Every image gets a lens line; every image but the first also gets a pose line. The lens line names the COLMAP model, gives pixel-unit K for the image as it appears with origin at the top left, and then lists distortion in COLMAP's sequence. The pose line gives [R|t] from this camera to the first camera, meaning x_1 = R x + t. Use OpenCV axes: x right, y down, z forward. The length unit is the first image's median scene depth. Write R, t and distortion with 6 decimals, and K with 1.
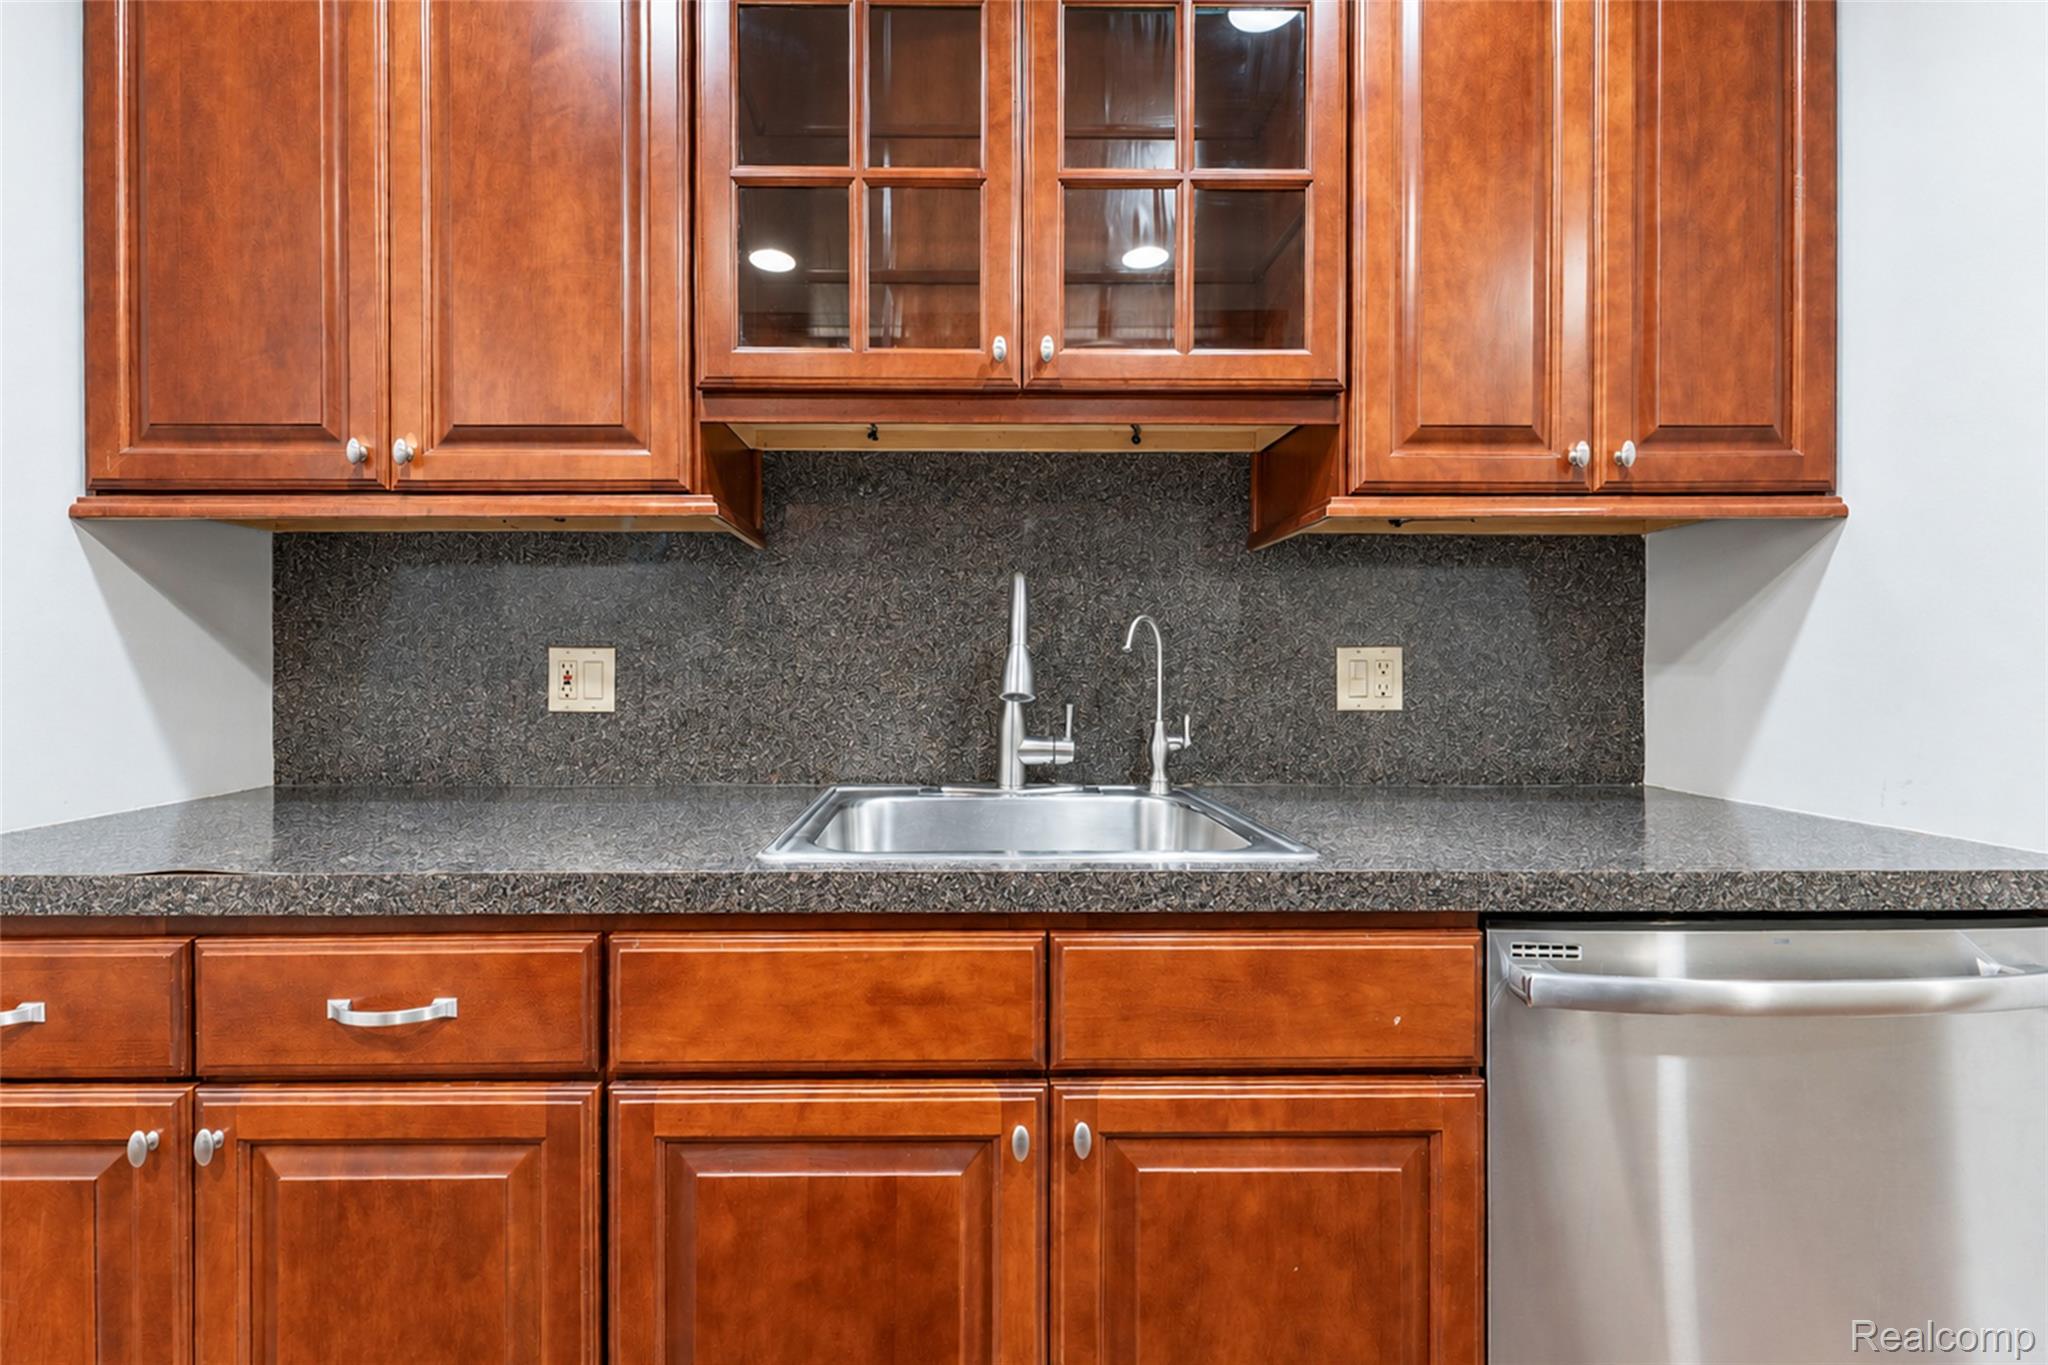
lens RADIAL K [[761.5, 0, 996.1], [0, 761.5, 688.6], [0, 0, 1]] dist [0.000773, 0.000095]
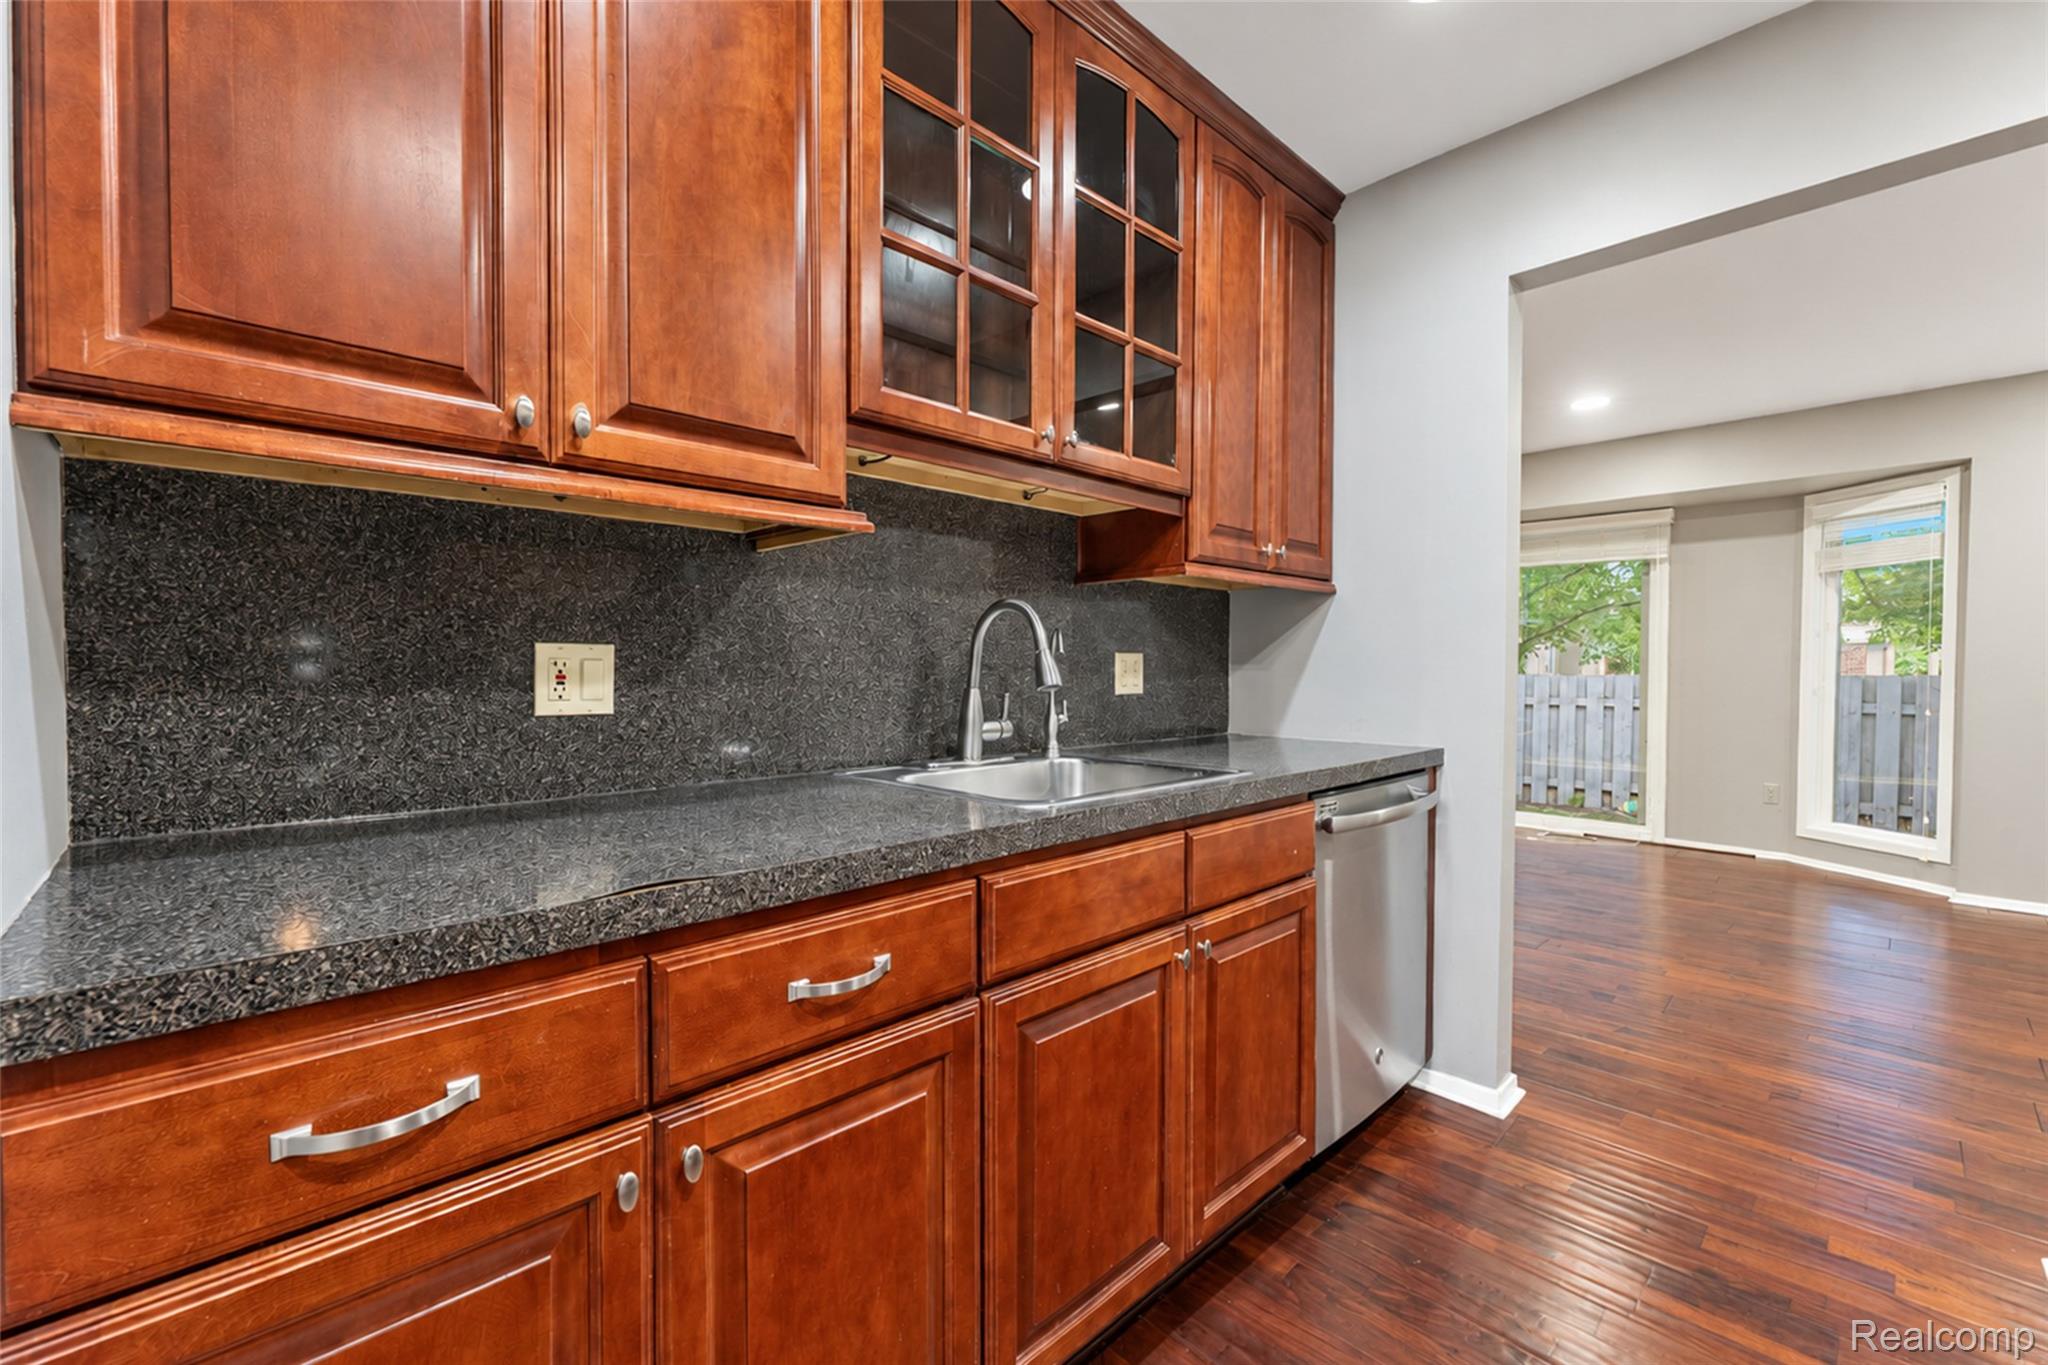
lens RADIAL K [[814.7, 0, 990.9], [0, 814.7, 686.7], [0, 0, 1]] dist [-0.002195, -0.000780]
pose [[0.746979, -0.016963, 0.664631, -1.035560], [0.015079, 0.999850, 0.008570, -0.005968], [-0.664677, 0.003620, 0.747122, -0.020499]]
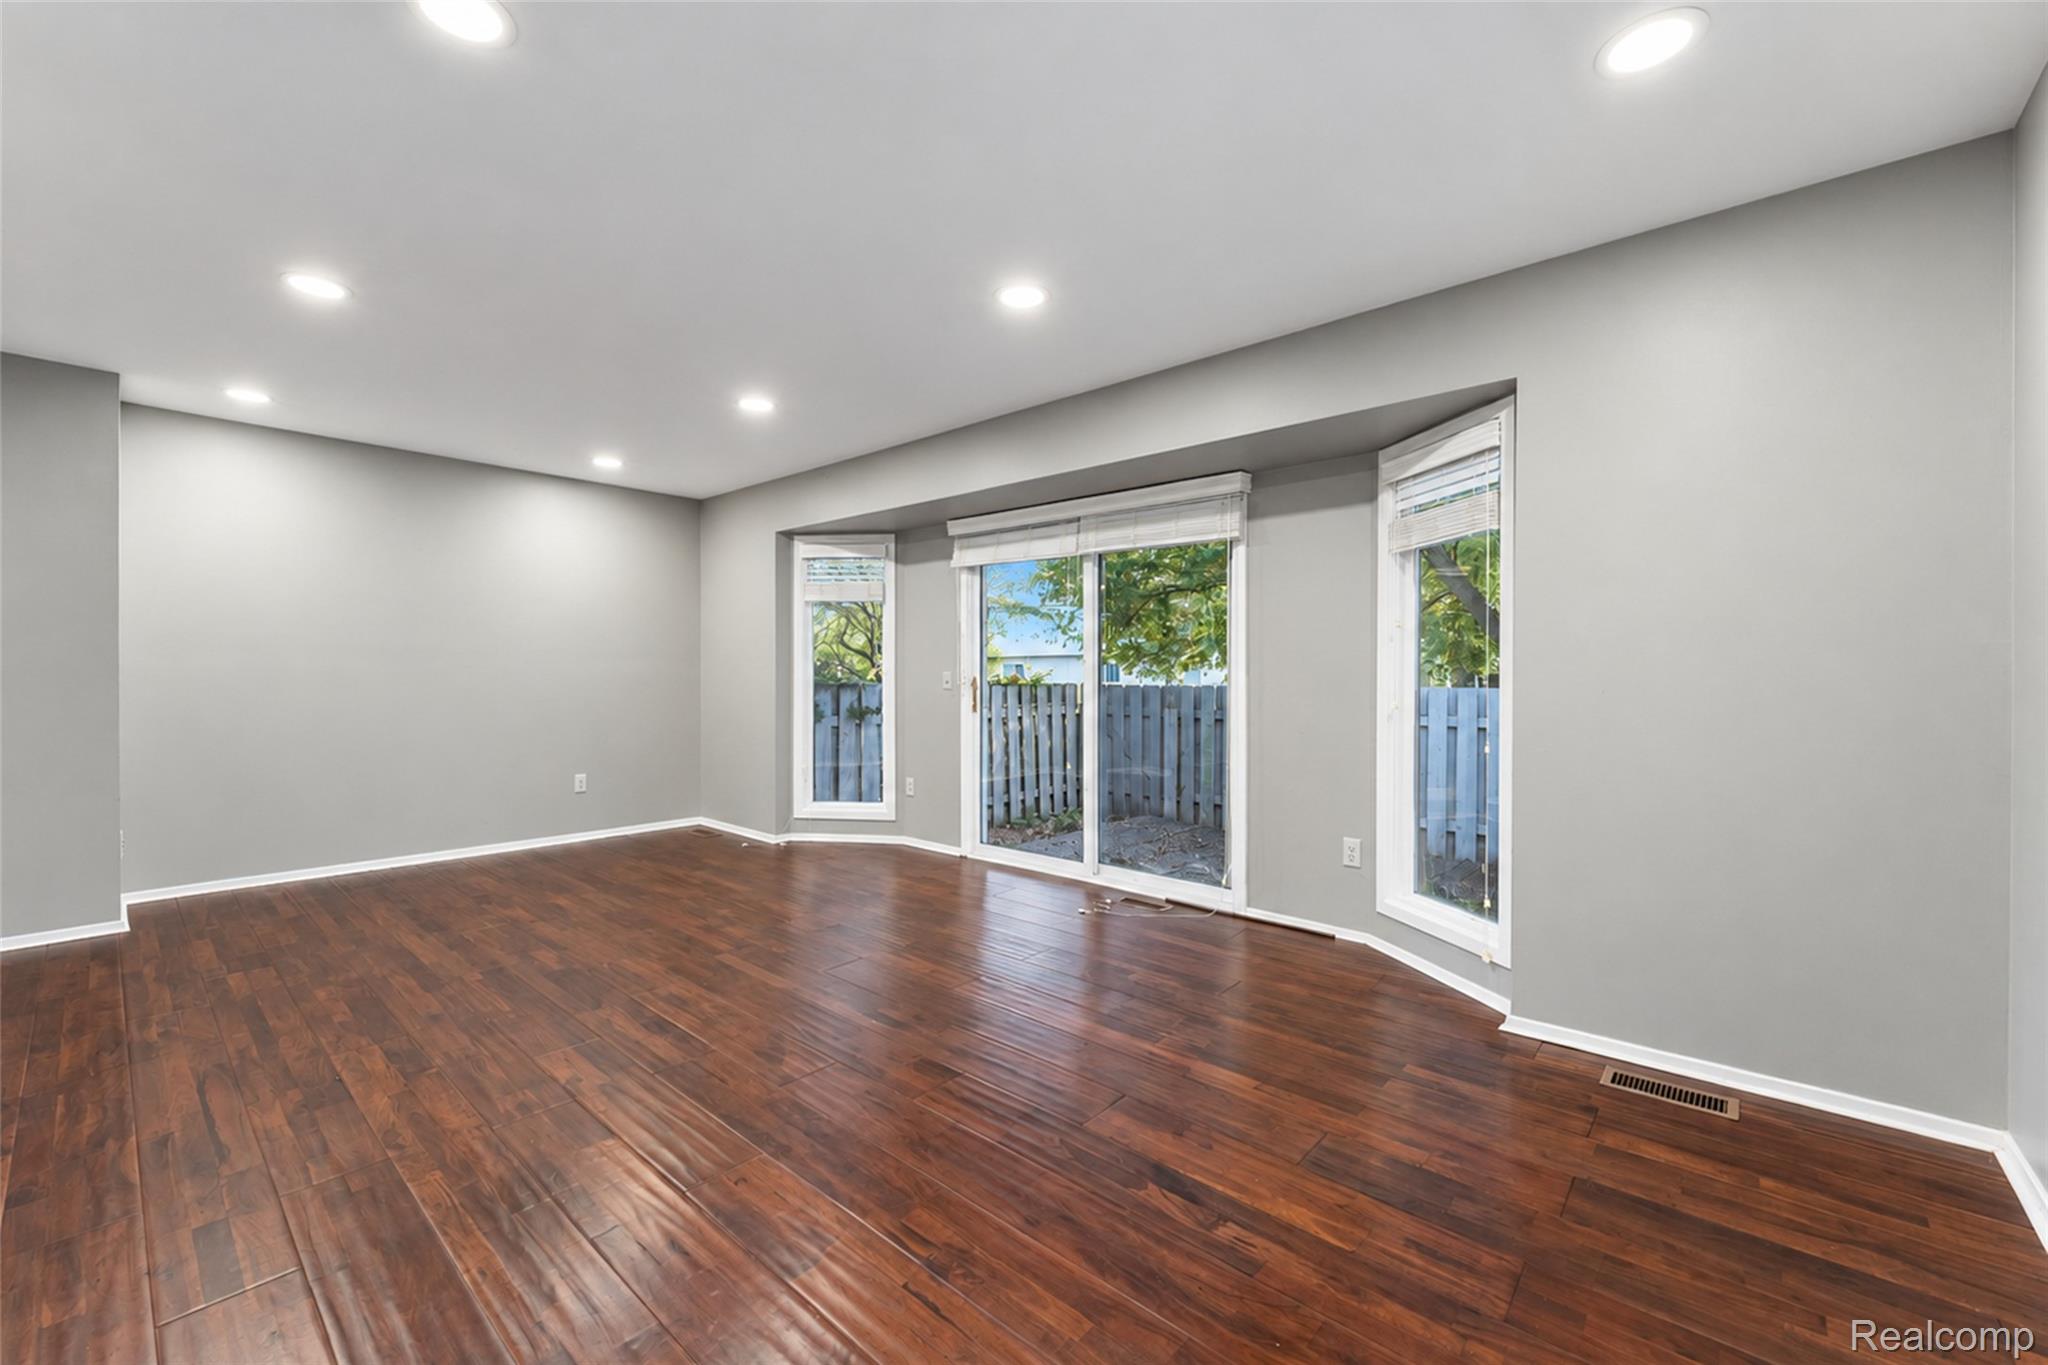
lens RADIAL K [[821.6, 0, 990.1], [0, 821.6, 684.6], [0, 0, 1]] dist [0.000158, -0.000137]
pose [[0.685029, -0.006871, 0.728483, 1.511058], [0.012871, 0.999914, -0.002673, -0.008871], [-0.728402, 0.011207, 0.685058, -0.716833]]
